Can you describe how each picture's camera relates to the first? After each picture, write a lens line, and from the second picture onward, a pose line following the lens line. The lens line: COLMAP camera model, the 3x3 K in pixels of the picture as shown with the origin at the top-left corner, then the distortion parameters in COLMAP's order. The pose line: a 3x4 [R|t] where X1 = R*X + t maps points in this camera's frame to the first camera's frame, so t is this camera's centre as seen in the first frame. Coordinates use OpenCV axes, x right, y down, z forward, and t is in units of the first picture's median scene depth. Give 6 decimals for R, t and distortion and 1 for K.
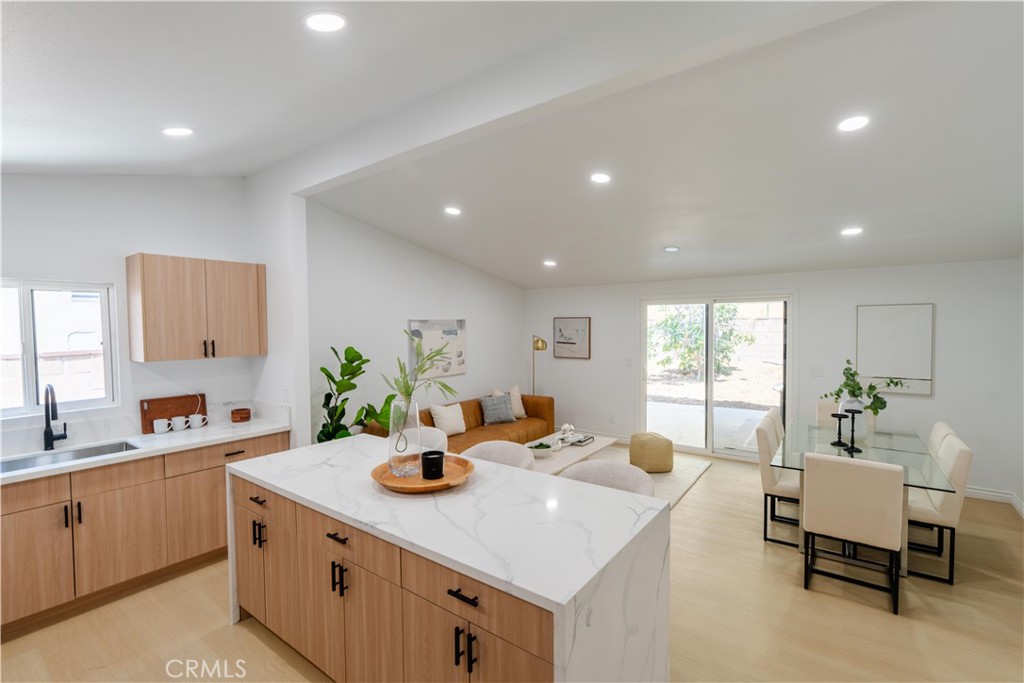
lens RADIAL K [[460.1, 0, 511.3], [0, 460.1, 343.1], [0, 0, 1]] dist [-0.003985, 0.000369]
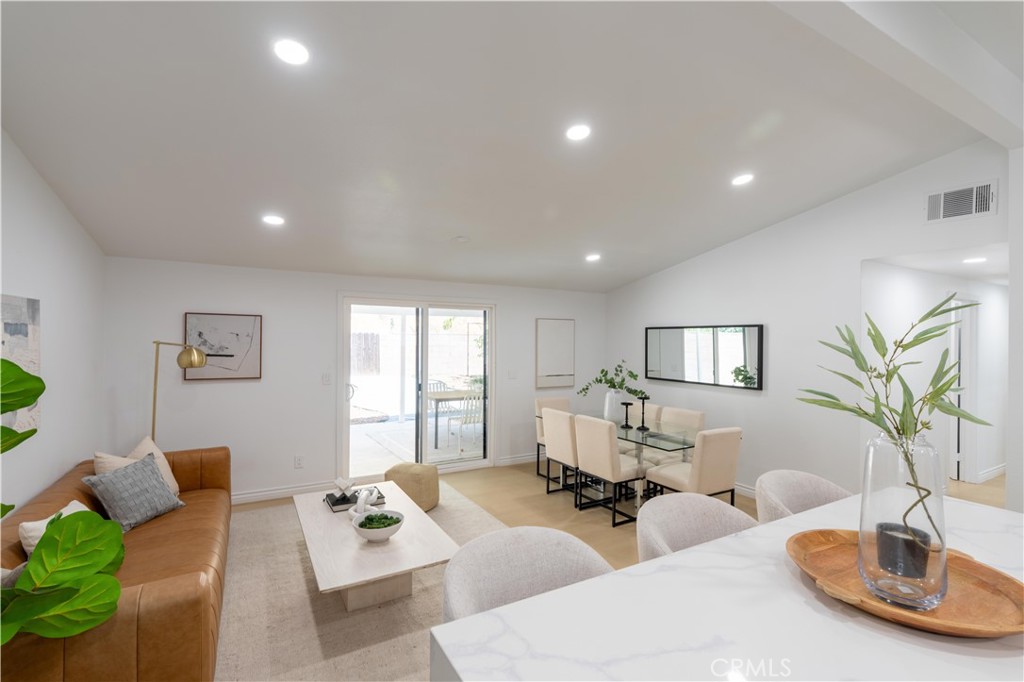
lens RADIAL K [[460.1, 0, 511.7], [0, 460.1, 344.8], [0, 0, 1]] dist [-0.003985, 0.000369]
pose [[0.396496, 0.007465, 0.918006, -0.591890], [0.025484, 0.999492, -0.019135, 0.015621], [-0.917683, 0.030981, 0.396104, 0.839429]]
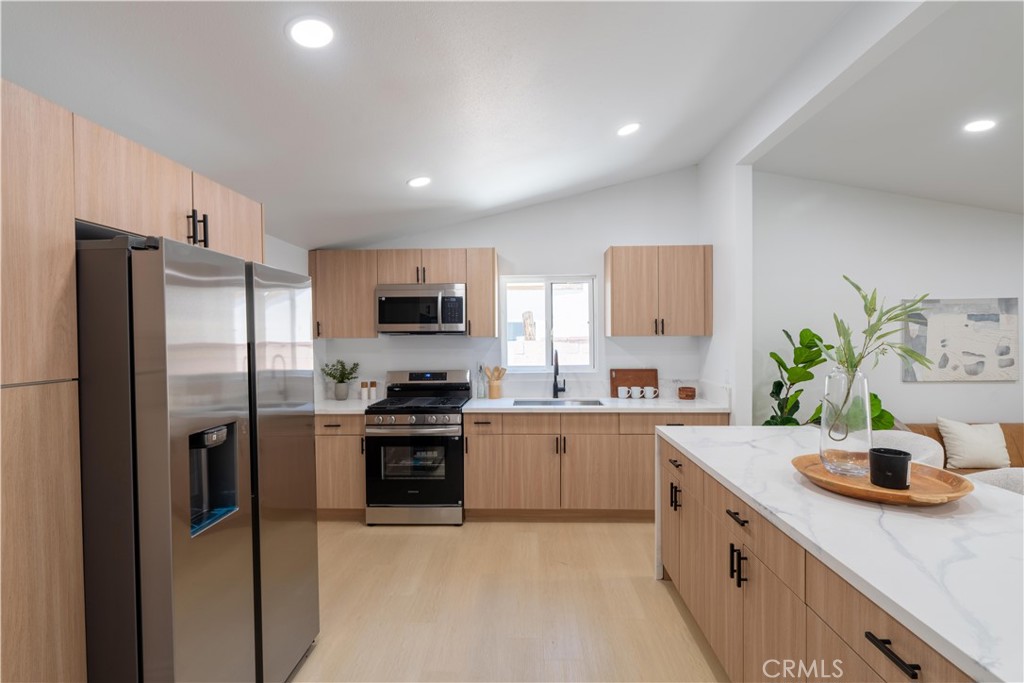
lens RADIAL K [[460.1, 0, 511.6], [0, 460.1, 340.6], [0, 0, 1]] dist [-0.003985, 0.000369]
pose [[0.569213, 0.015412, -0.822045, 0.048306], [-0.031114, 0.999512, -0.002805, 0.062055], [0.821601, 0.027174, 0.569415, 0.088487]]
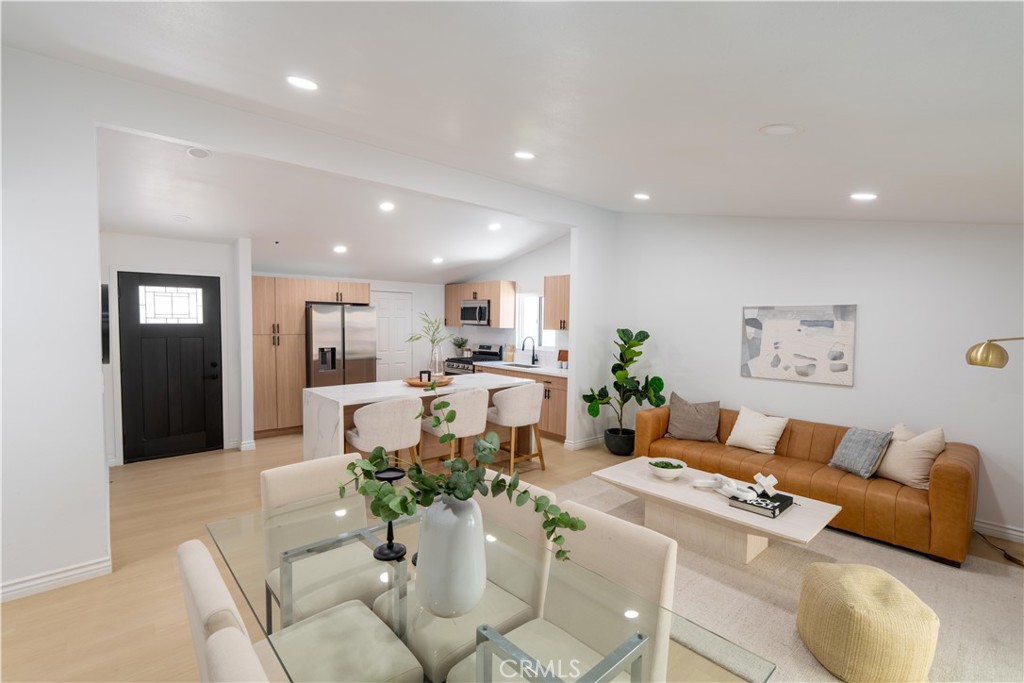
lens RADIAL K [[460.1, 0, 511.1], [0, 460.1, 343.3], [0, 0, 1]] dist [-0.003985, 0.000369]
pose [[-0.205532, 0.056697, -0.977007, 1.222982], [-0.051092, 0.996337, 0.068567, -0.031172], [0.977316, 0.064010, -0.201882, 1.242309]]
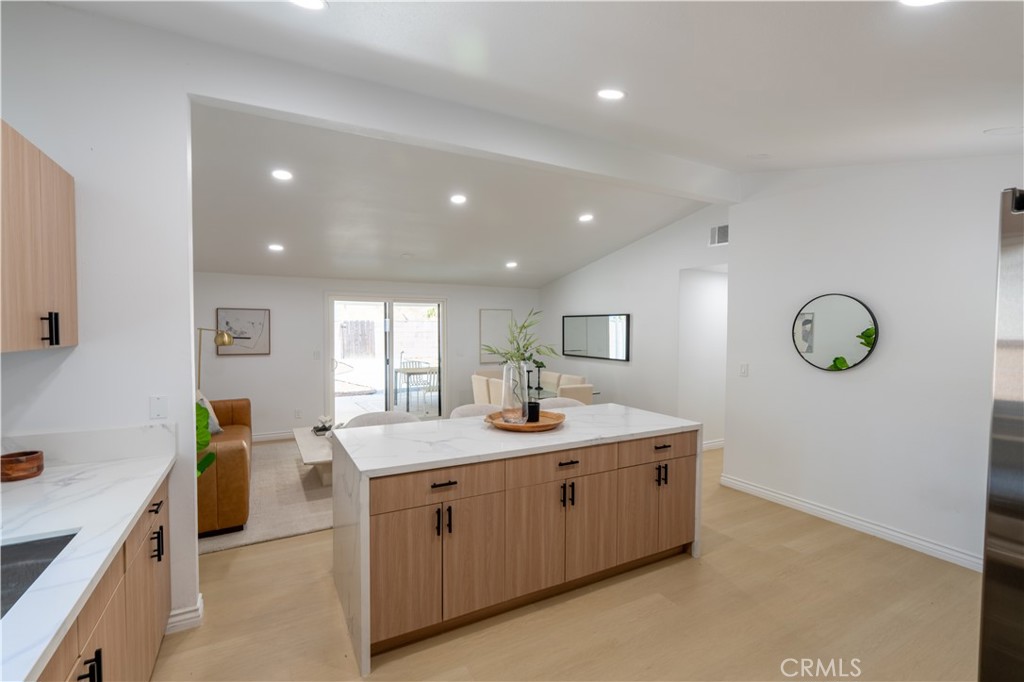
lens RADIAL K [[460.1, 0, 512.8], [0, 460.1, 344.6], [0, 0, 1]] dist [-0.003985, 0.000369]
pose [[0.408184, -0.021497, 0.912646, -0.968221], [0.030222, 0.999493, 0.010026, 0.041312], [-0.912399, 0.023490, 0.408627, 0.358787]]
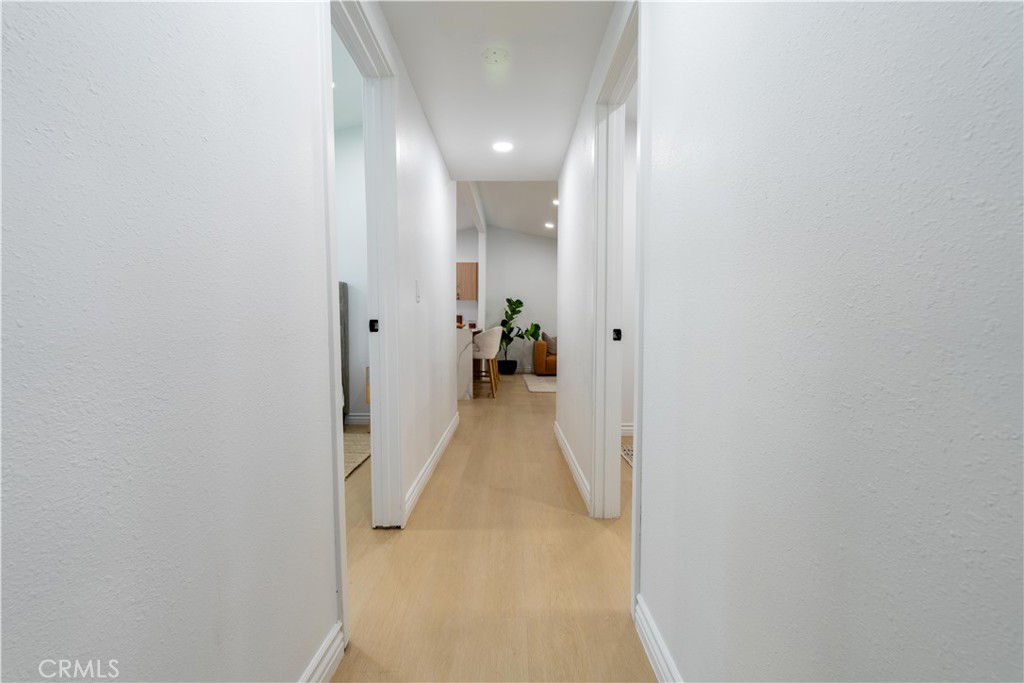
lens RADIAL K [[460.1, 0, 511.0], [0, 460.1, 340.3], [0, 0, 1]] dist [-0.003985, 0.000369]
pose [[0.597220, 0.025467, -0.801673, 1.737064], [-0.027240, 0.999563, 0.011460, 0.233568], [0.801615, 0.014994, 0.597653, -0.358632]]
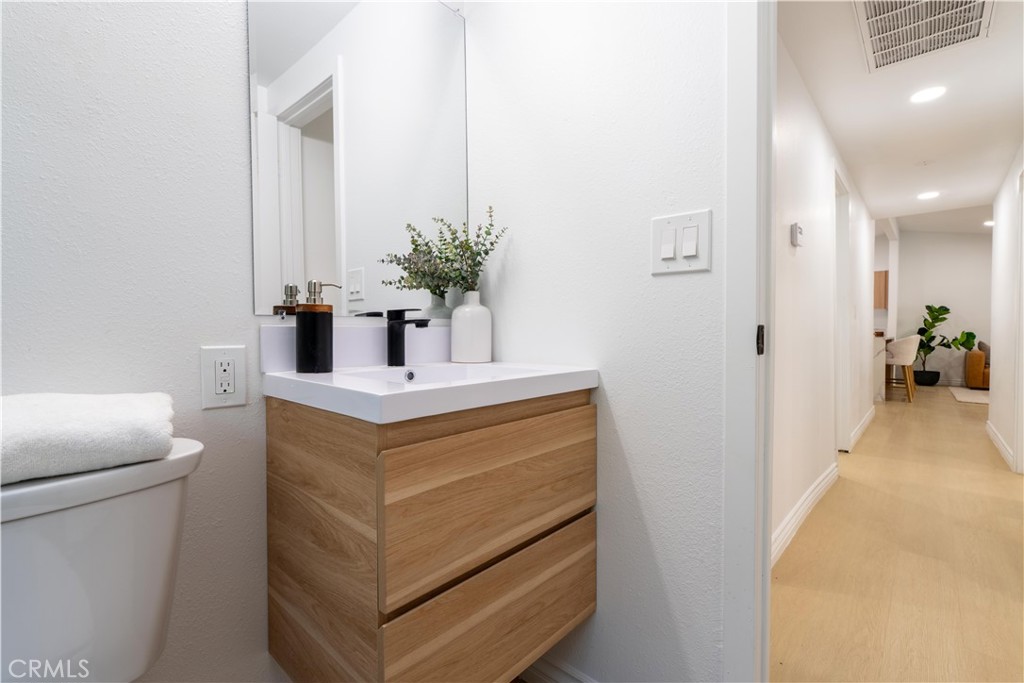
lens RADIAL K [[460.1, 0, 512.0], [0, 460.1, 339.5], [0, 0, 1]] dist [-0.003985, 0.000369]
pose [[-0.097113, 0.011942, -0.995202, 2.338346], [-0.033988, 0.999305, 0.015308, 0.248861], [0.994693, 0.035312, -0.096640, -0.823844]]
